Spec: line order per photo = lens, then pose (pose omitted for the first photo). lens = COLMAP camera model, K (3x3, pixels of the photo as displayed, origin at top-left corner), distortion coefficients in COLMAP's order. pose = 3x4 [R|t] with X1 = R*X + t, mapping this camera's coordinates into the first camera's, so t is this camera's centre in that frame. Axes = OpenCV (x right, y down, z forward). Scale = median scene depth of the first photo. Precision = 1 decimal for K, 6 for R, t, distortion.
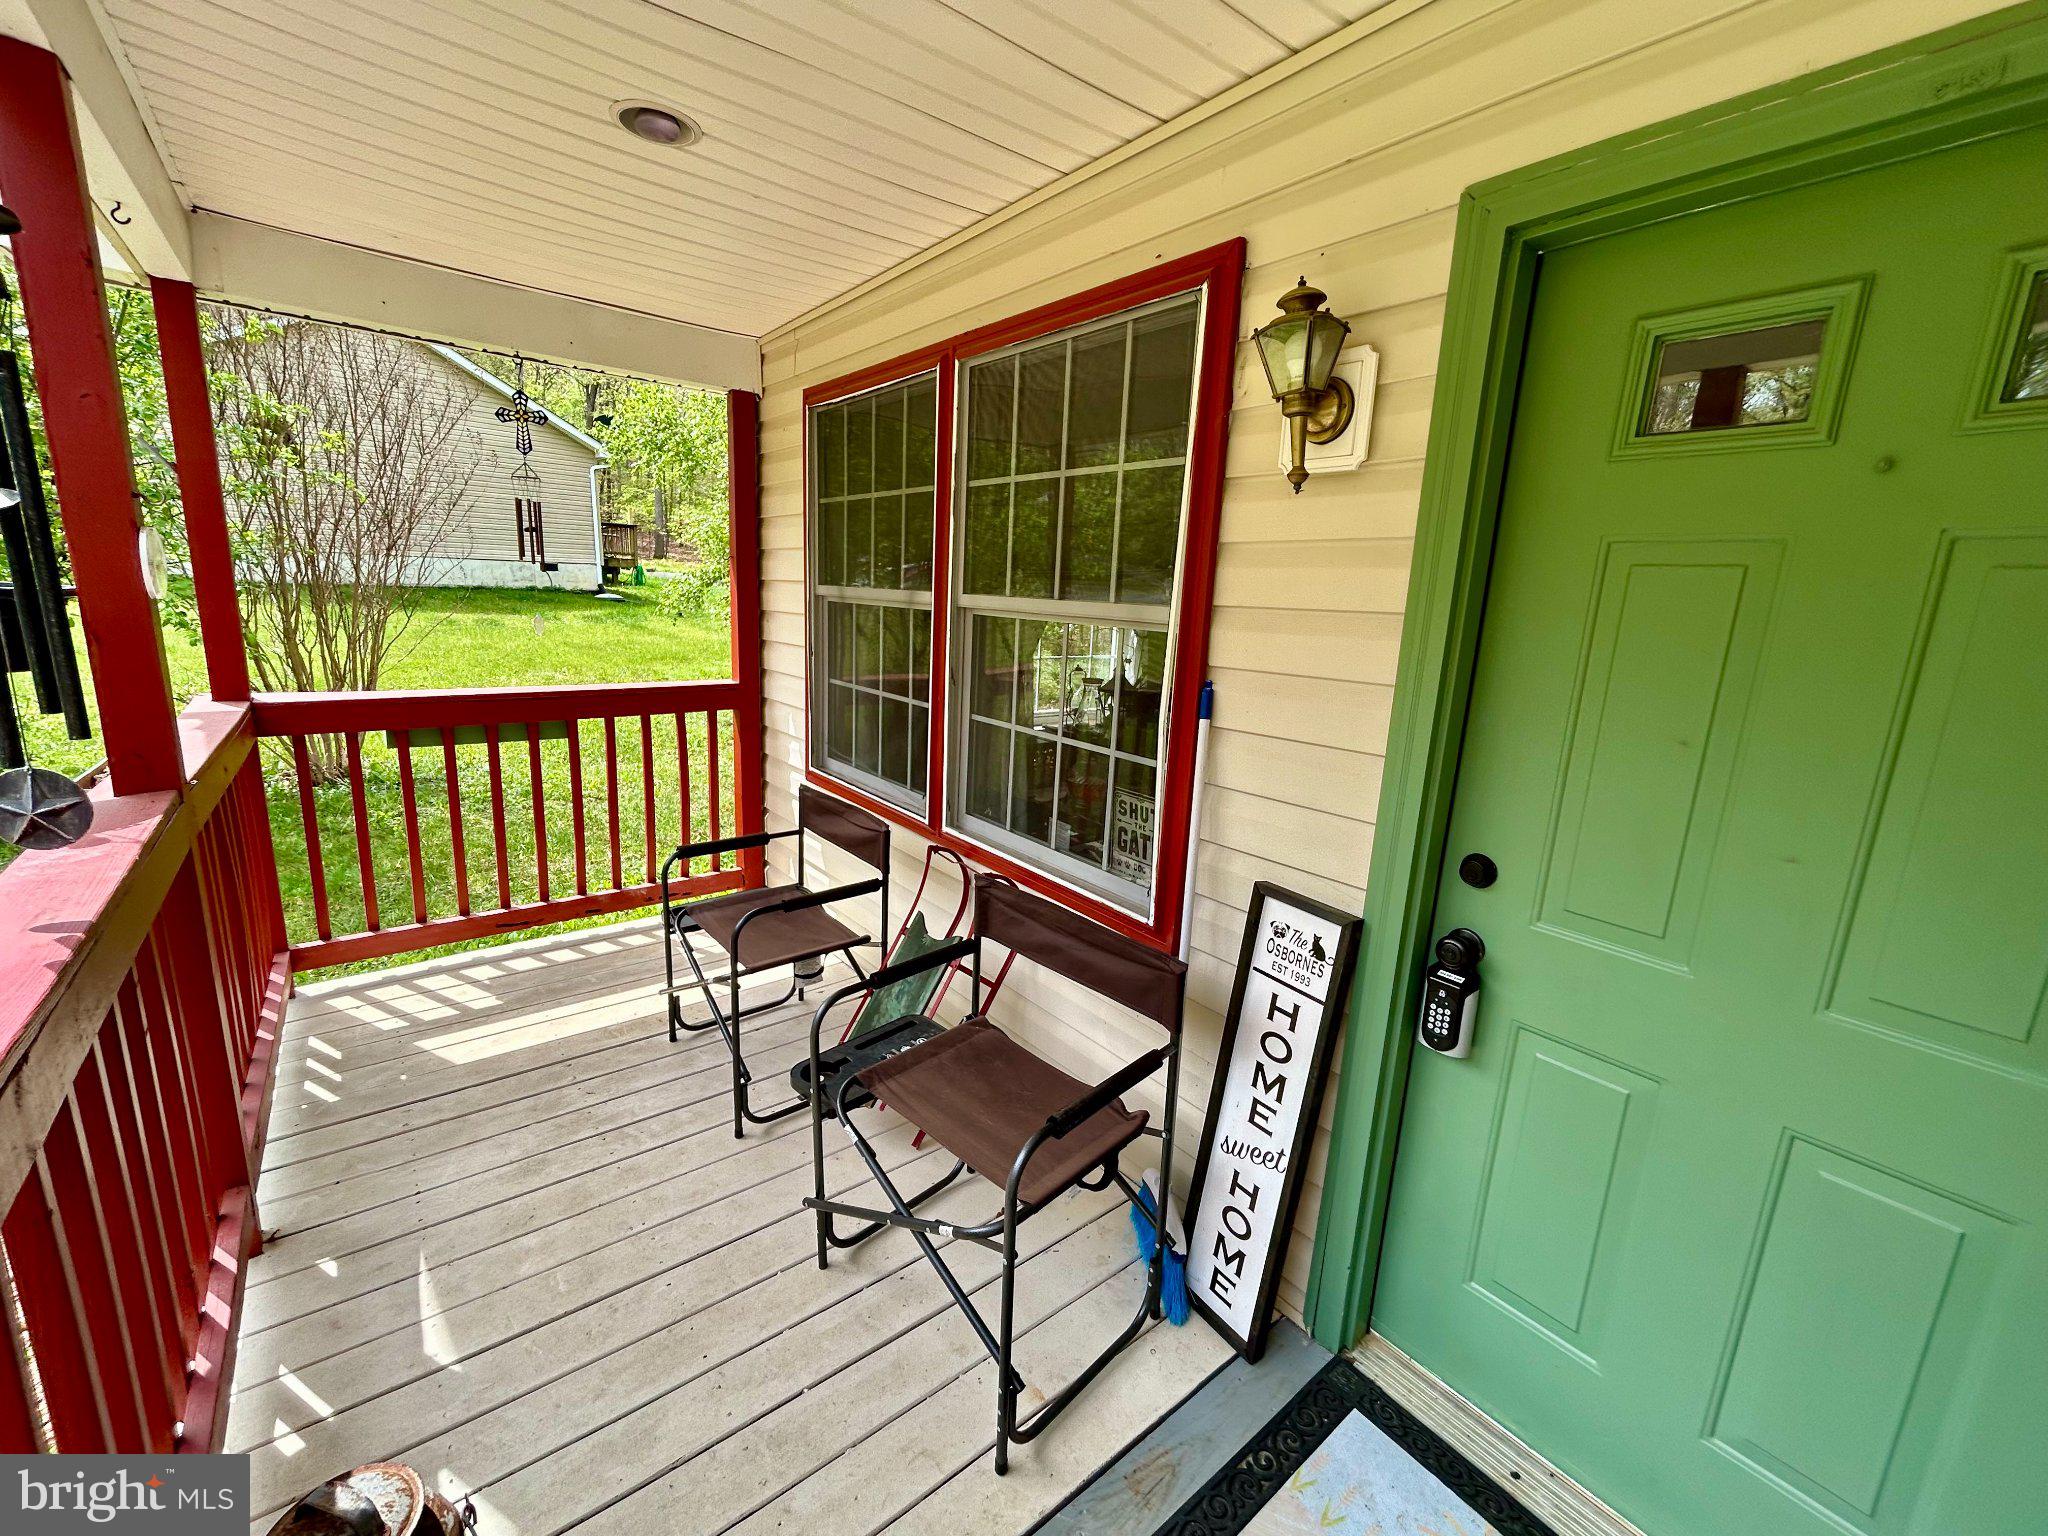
lens RADIAL K [[827.7, 0, 1009.6], [0, 827.7, 764.7], [0, 0, 1]] dist [0.001517, -0.000705]
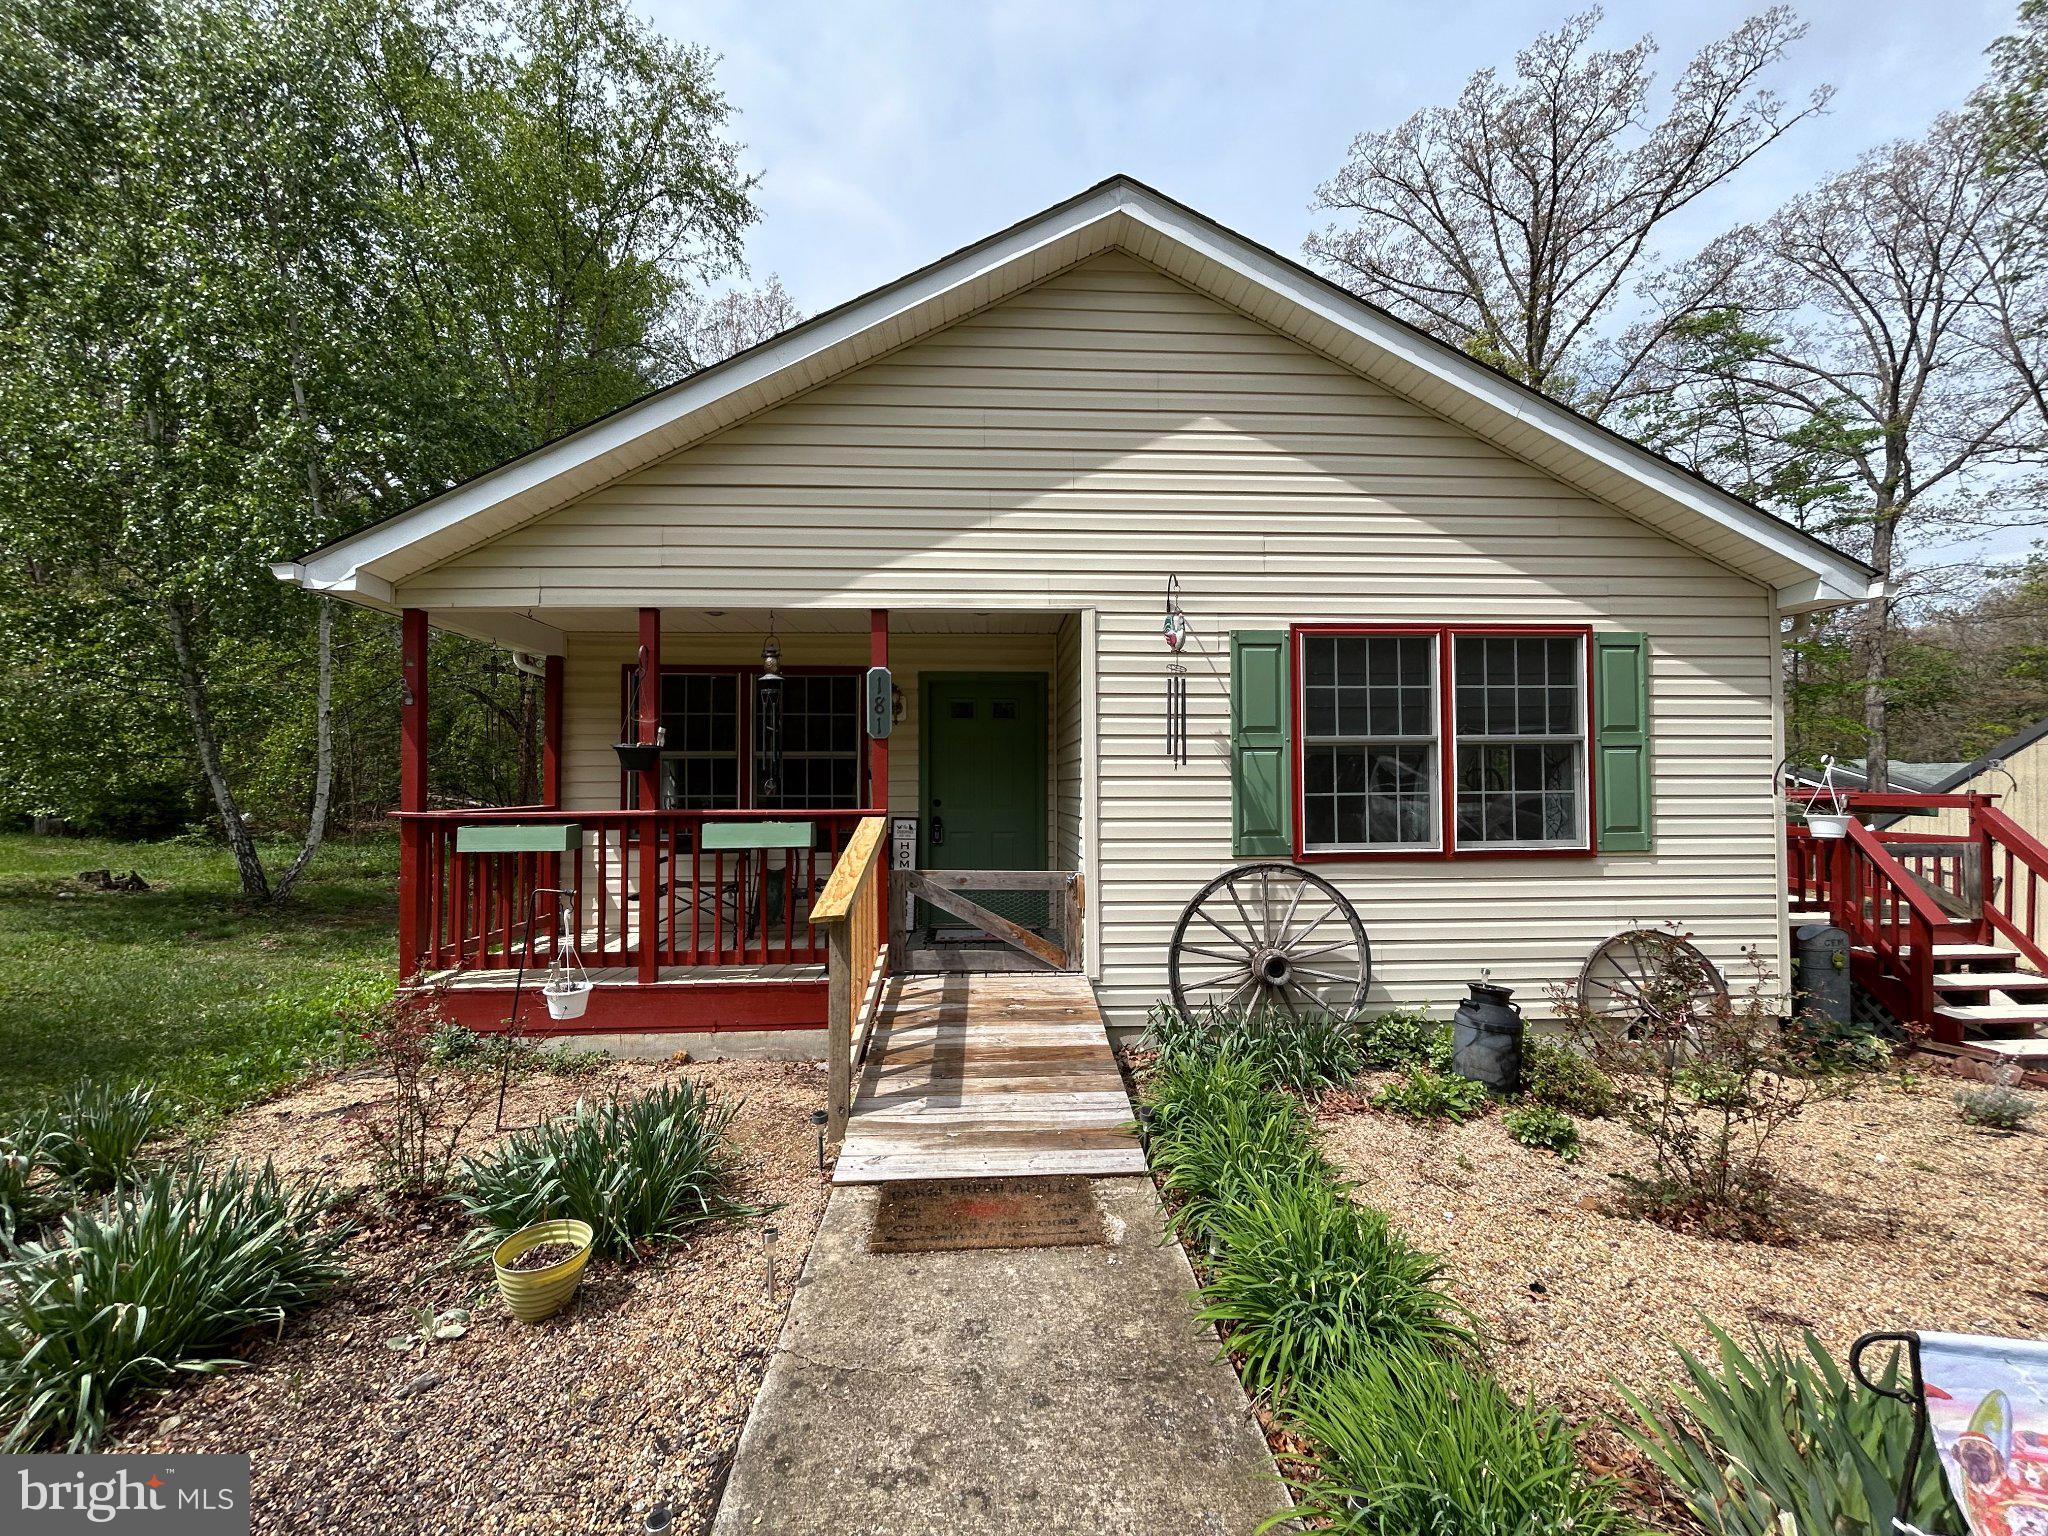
lens RADIAL K [[827.7, 0, 1021.0], [0, 827.7, 768.0], [0, 0, 1]] dist [0.001517, -0.000705]
pose [[0.577035, -0.023452, 0.816383, -0.987805], [0.199934, 0.973230, -0.113360, 0.185043], [-0.791869, 0.228636, 0.566276, -0.689486]]
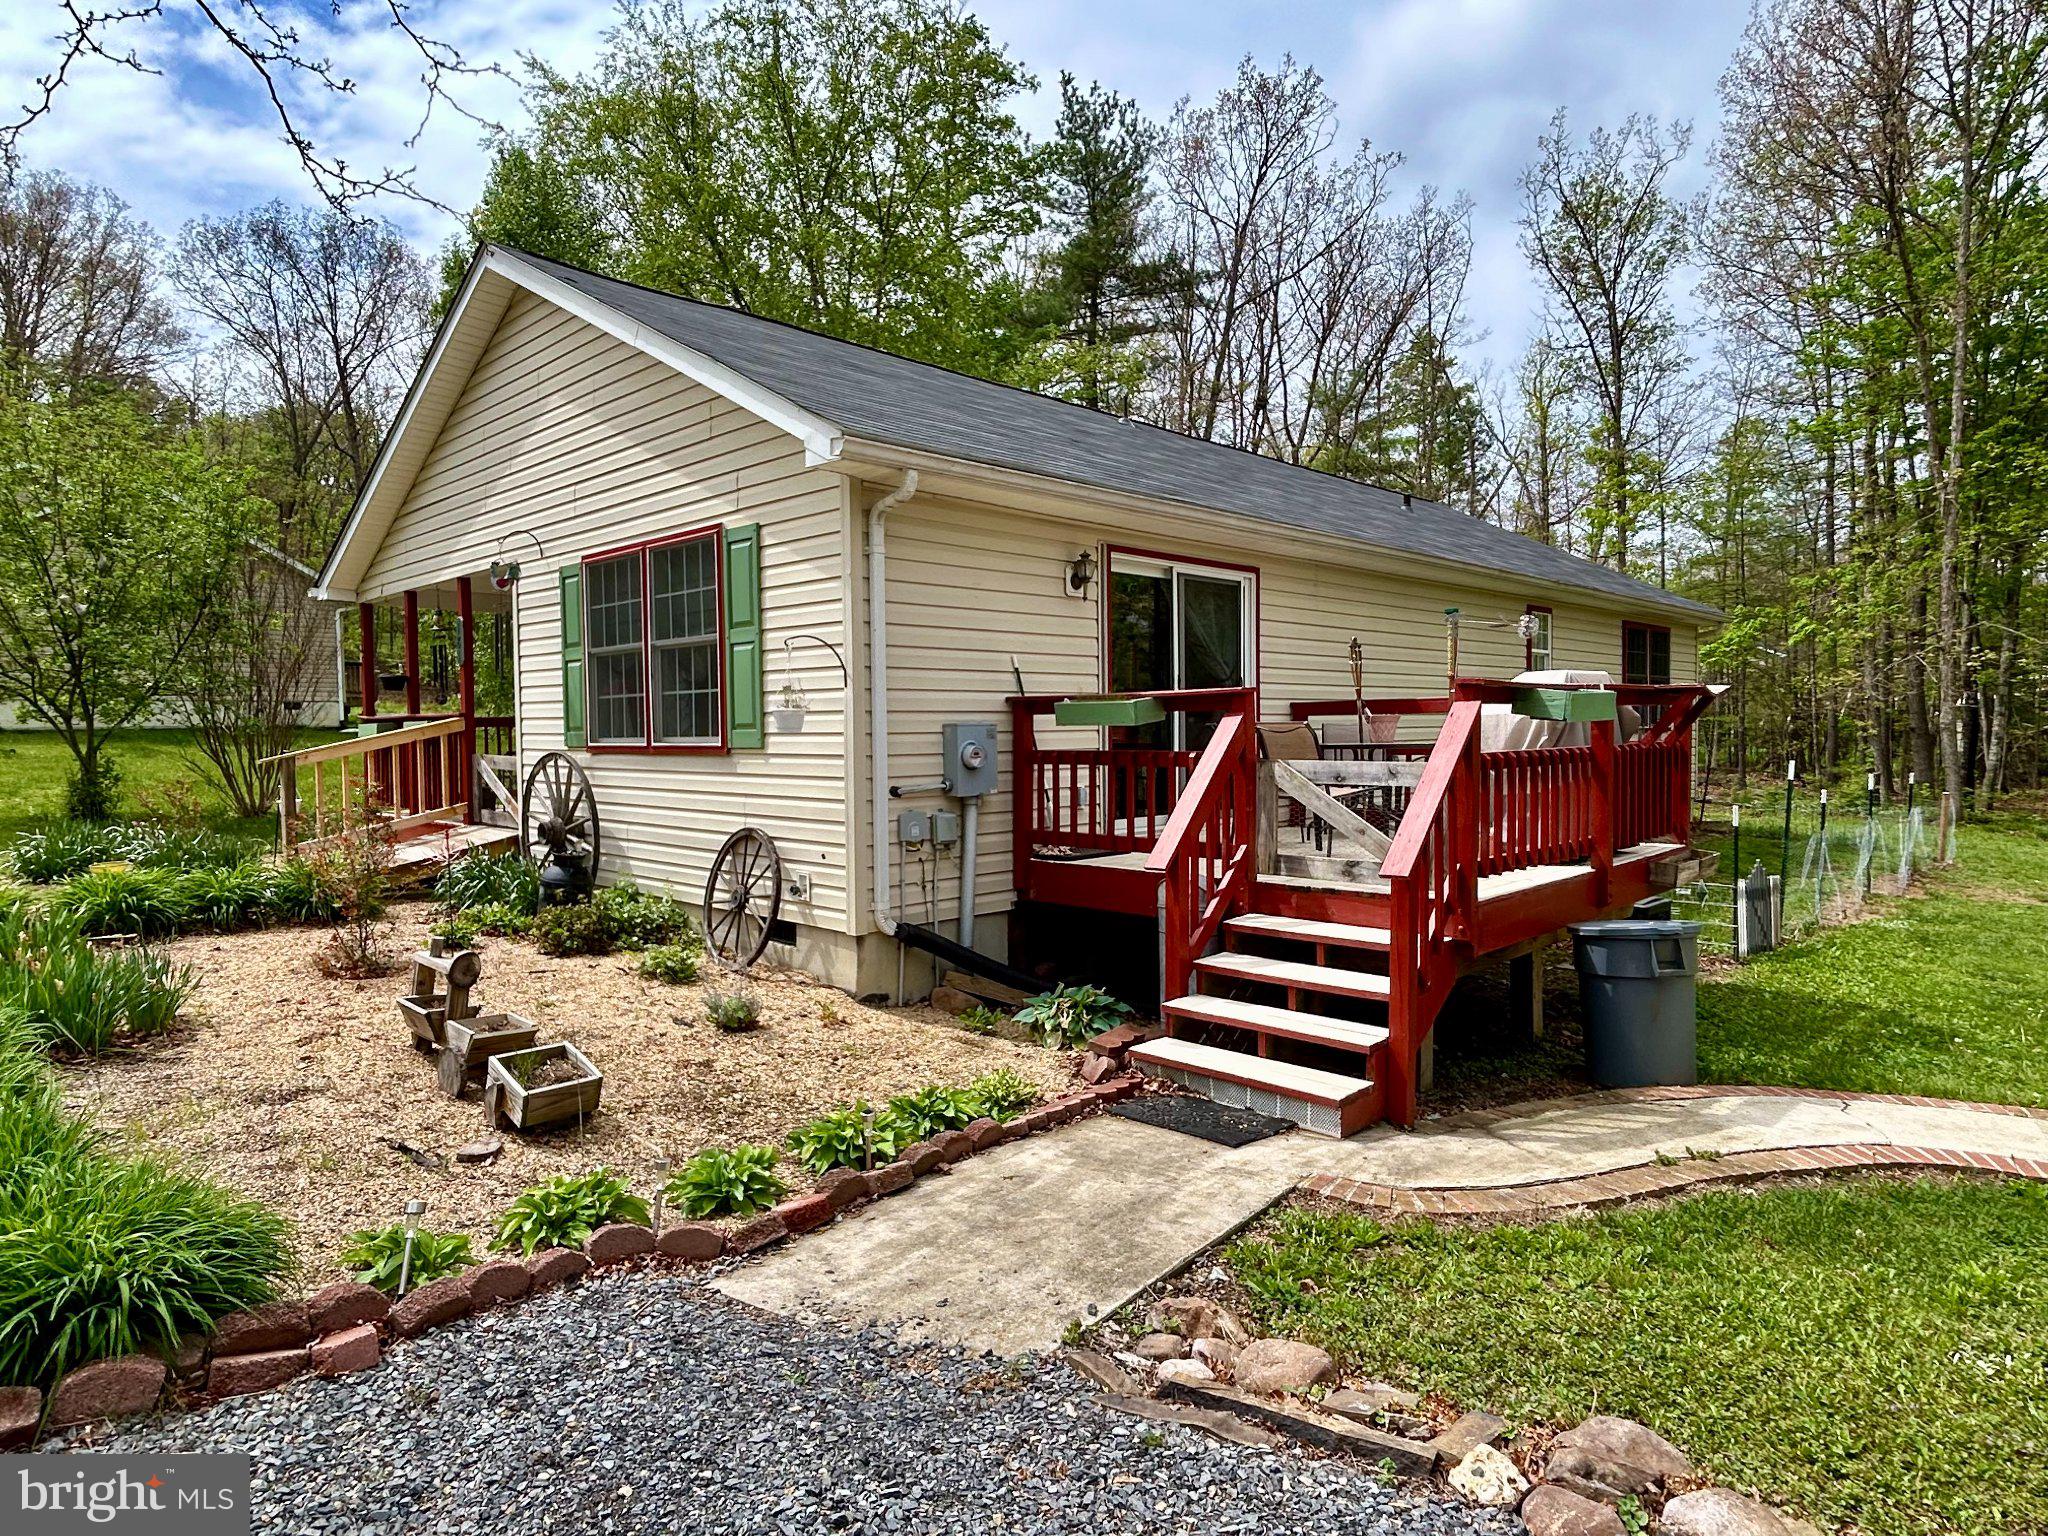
lens RADIAL K [[1192.1, 0, 1026.8], [0, 1192.1, 763.1], [0, 0, 1]] dist [0.002904, 0.000004]
pose [[0.991350, -0.048469, 0.121964, 0.651535], [0.069918, 0.981496, -0.178263, 0.686787], [-0.111067, 0.185249, 0.976395, -2.360676]]
